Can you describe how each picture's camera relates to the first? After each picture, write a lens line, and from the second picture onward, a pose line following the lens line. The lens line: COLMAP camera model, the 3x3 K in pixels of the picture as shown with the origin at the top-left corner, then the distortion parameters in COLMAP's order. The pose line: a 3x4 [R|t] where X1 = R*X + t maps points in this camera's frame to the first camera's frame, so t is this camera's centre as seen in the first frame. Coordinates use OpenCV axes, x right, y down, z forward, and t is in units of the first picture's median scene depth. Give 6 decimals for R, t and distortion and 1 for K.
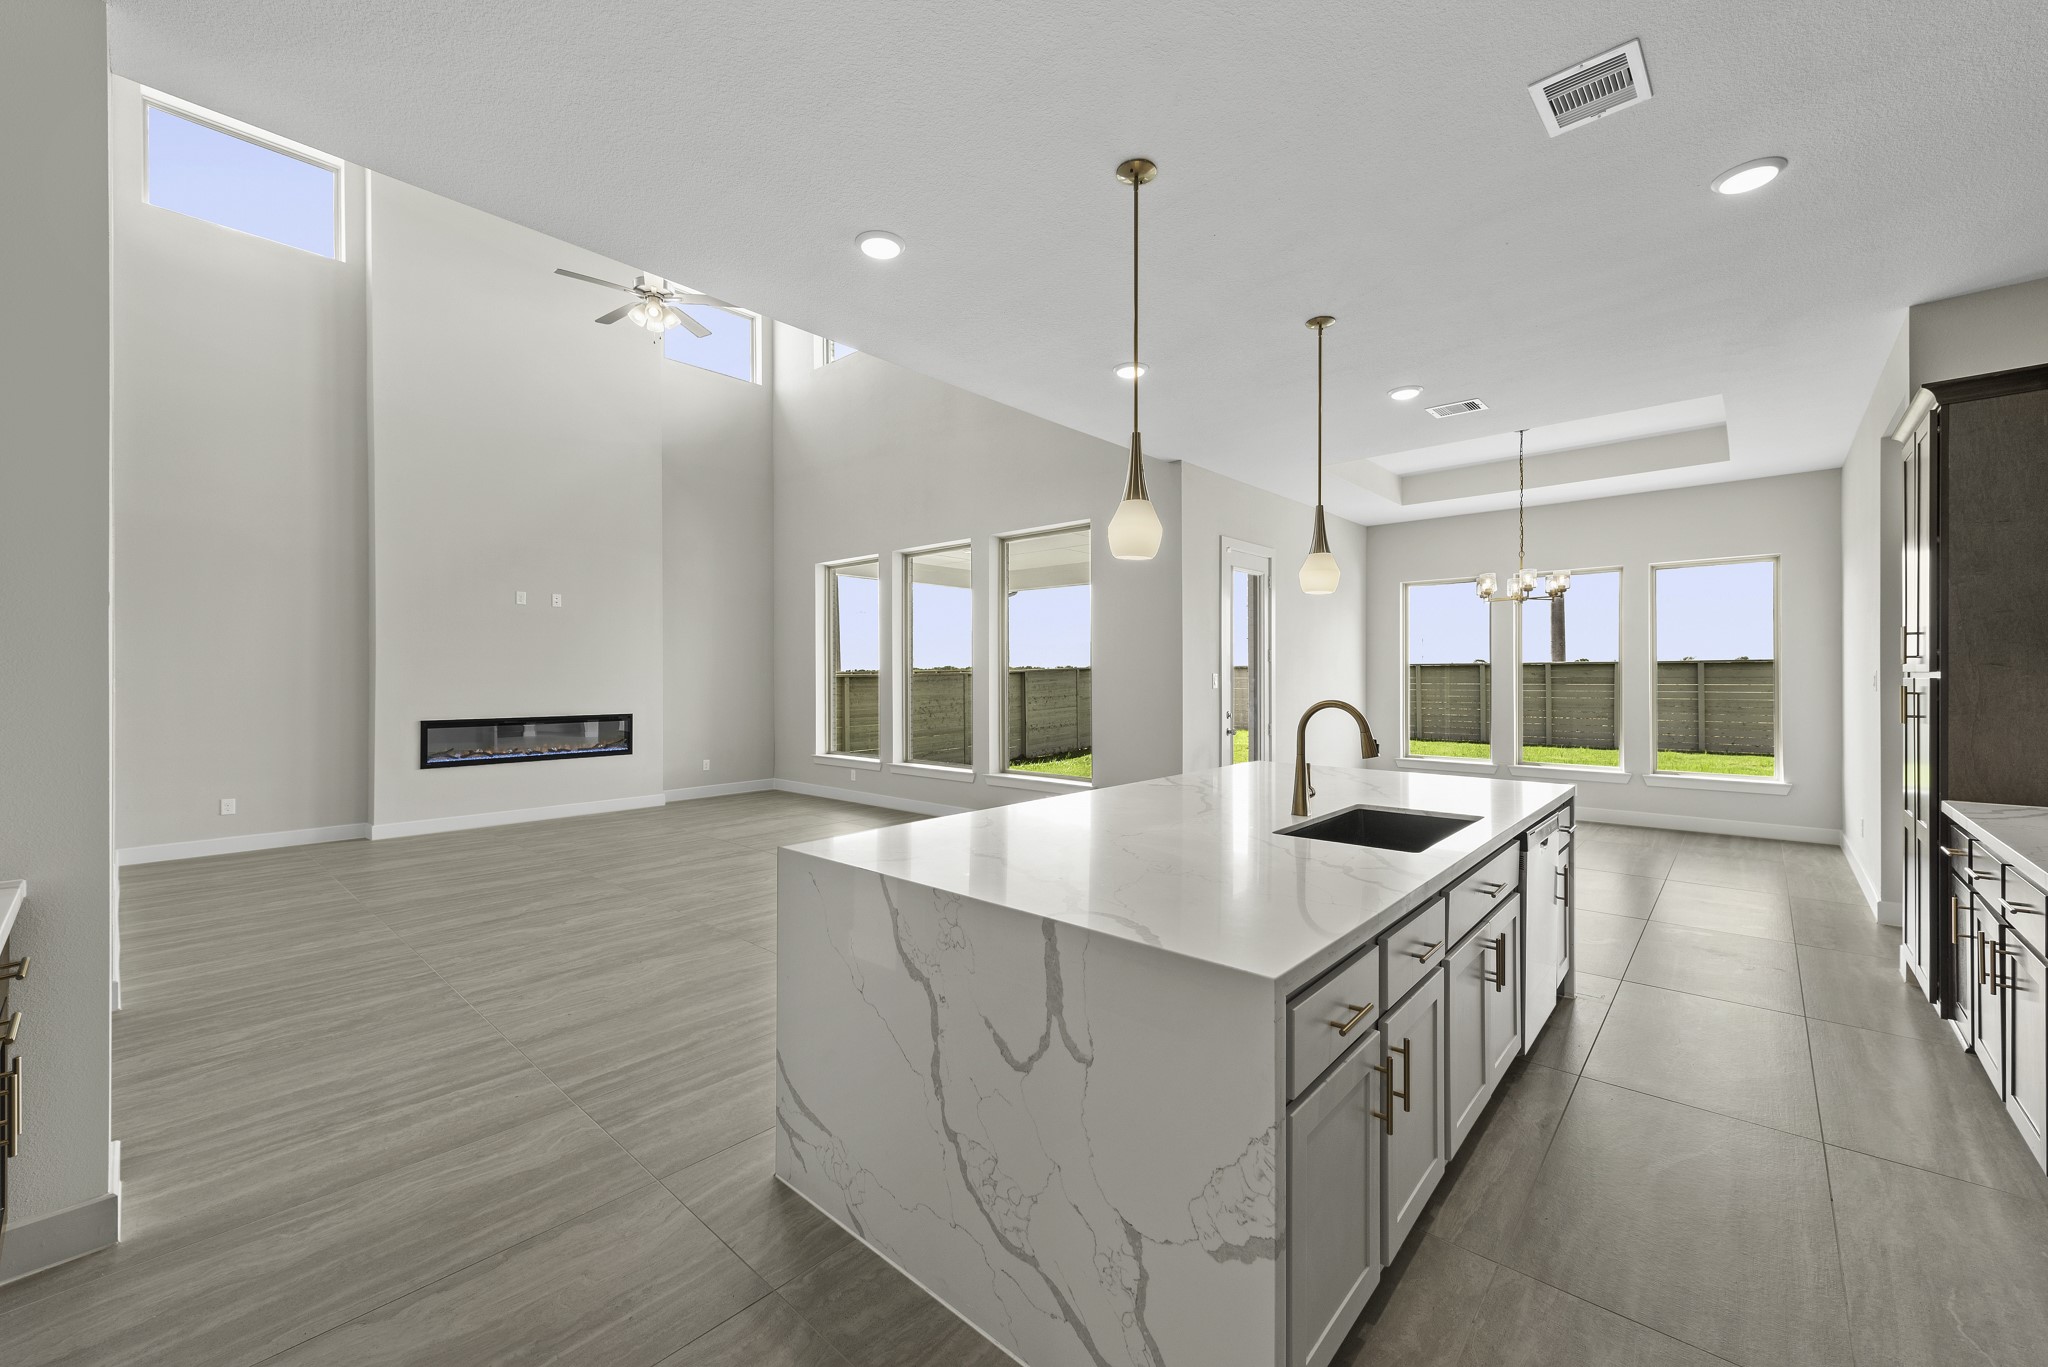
lens RADIAL K [[809.0, 0, 1021.8], [0, 809.0, 681.3], [0, 0, 1]] dist [0.011682, -0.002696]
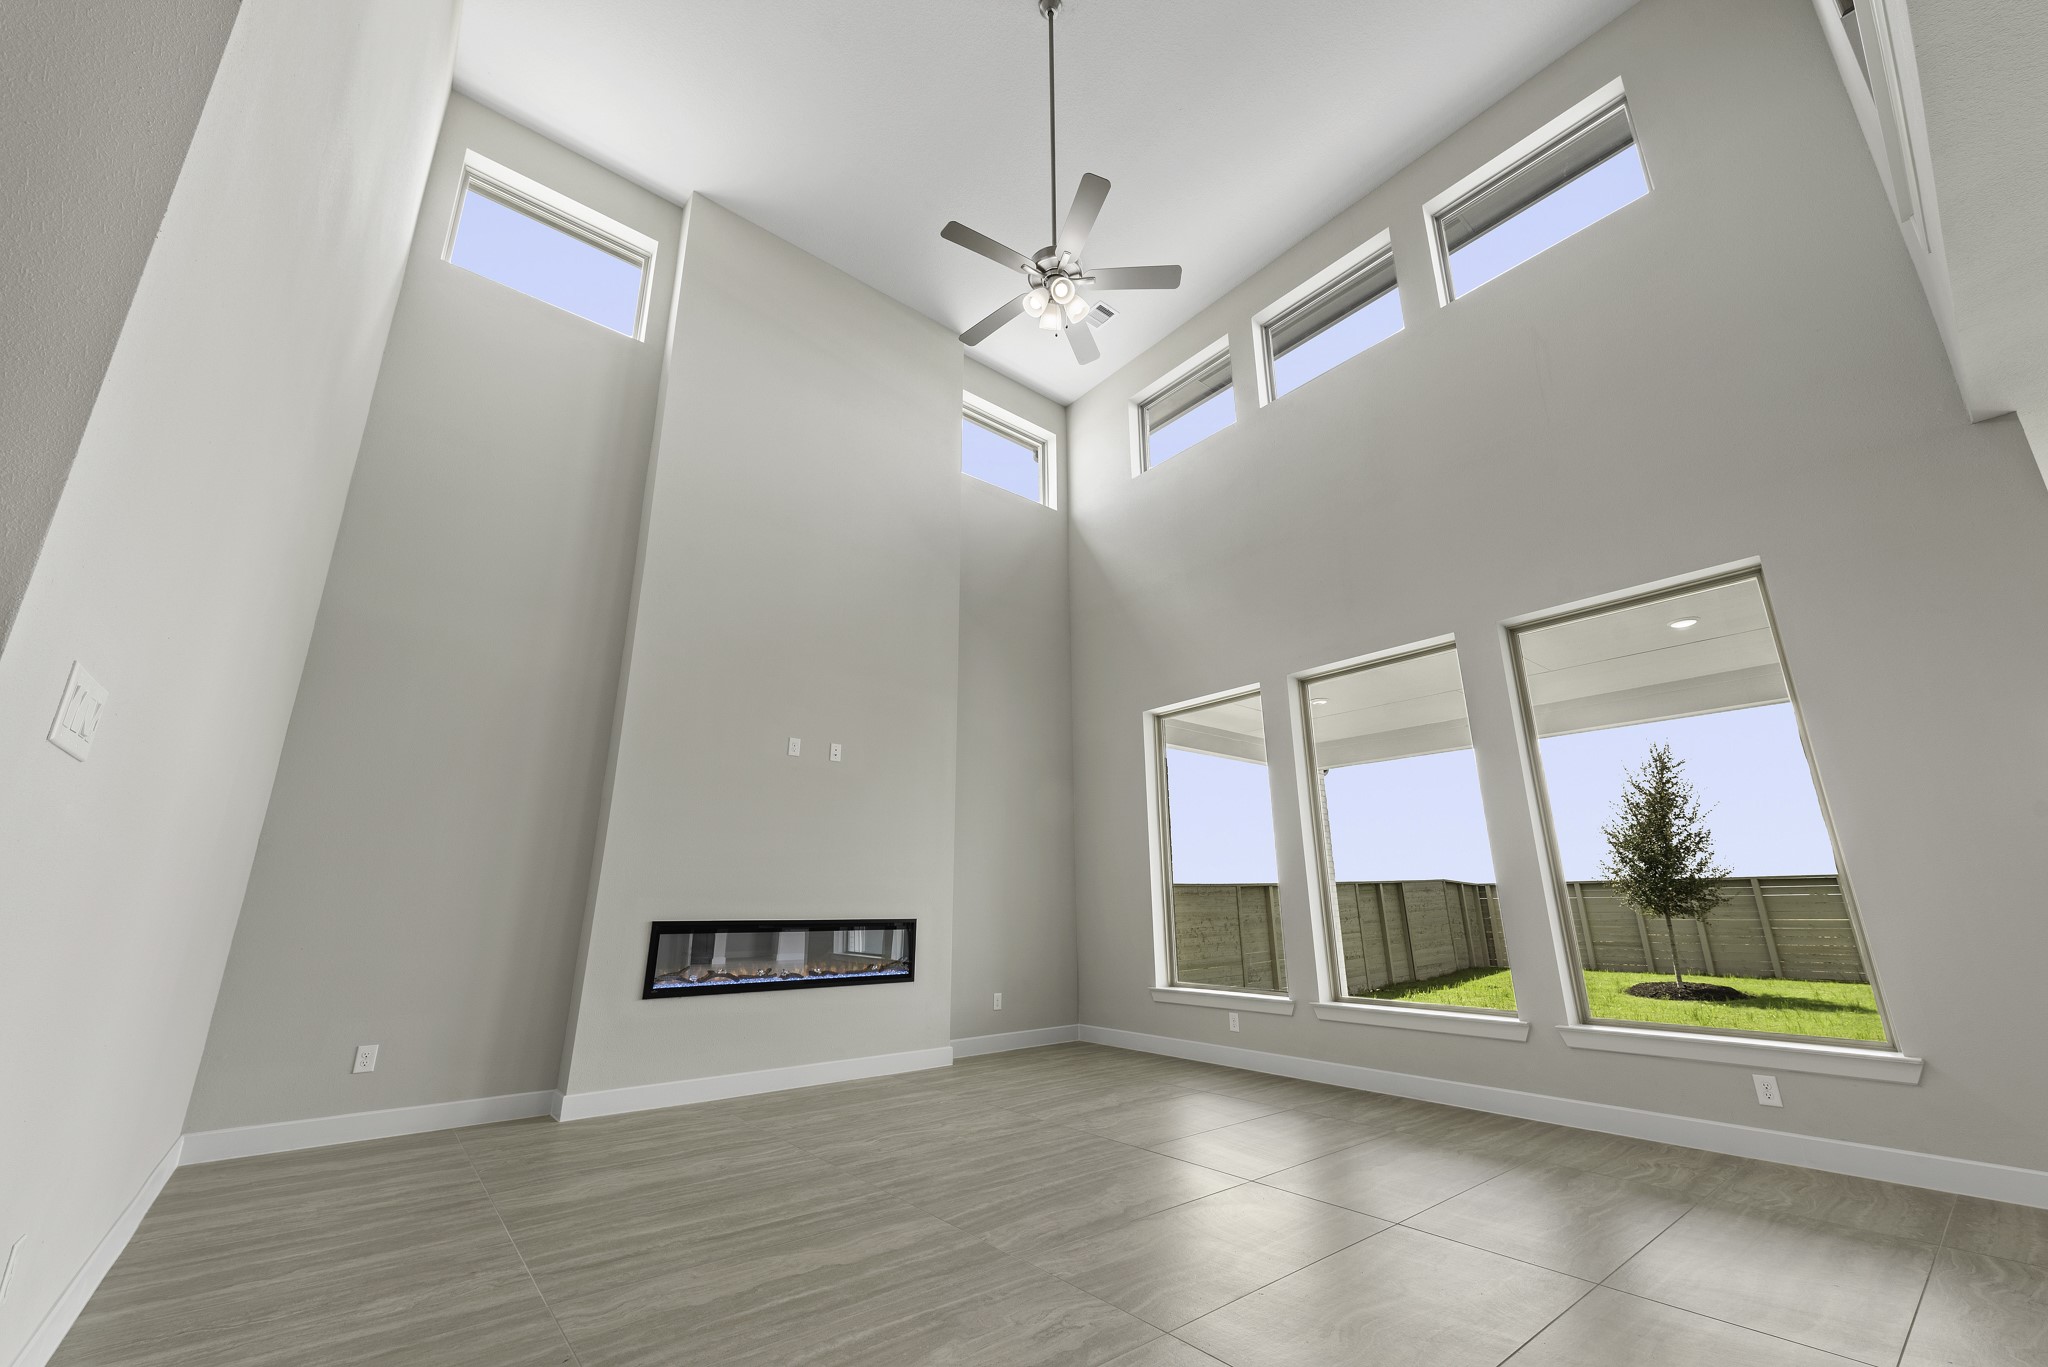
lens RADIAL K [[809.0, 0, 1024.0], [0, 809.0, 678.7], [0, 0, 1]] dist [0.011682, -0.002696]
pose [[0.987928, -0.043586, -0.148653, -0.283578], [-0.000052, 0.959509, -0.281680, 0.038616], [0.154911, 0.278287, 0.947923, 0.311135]]
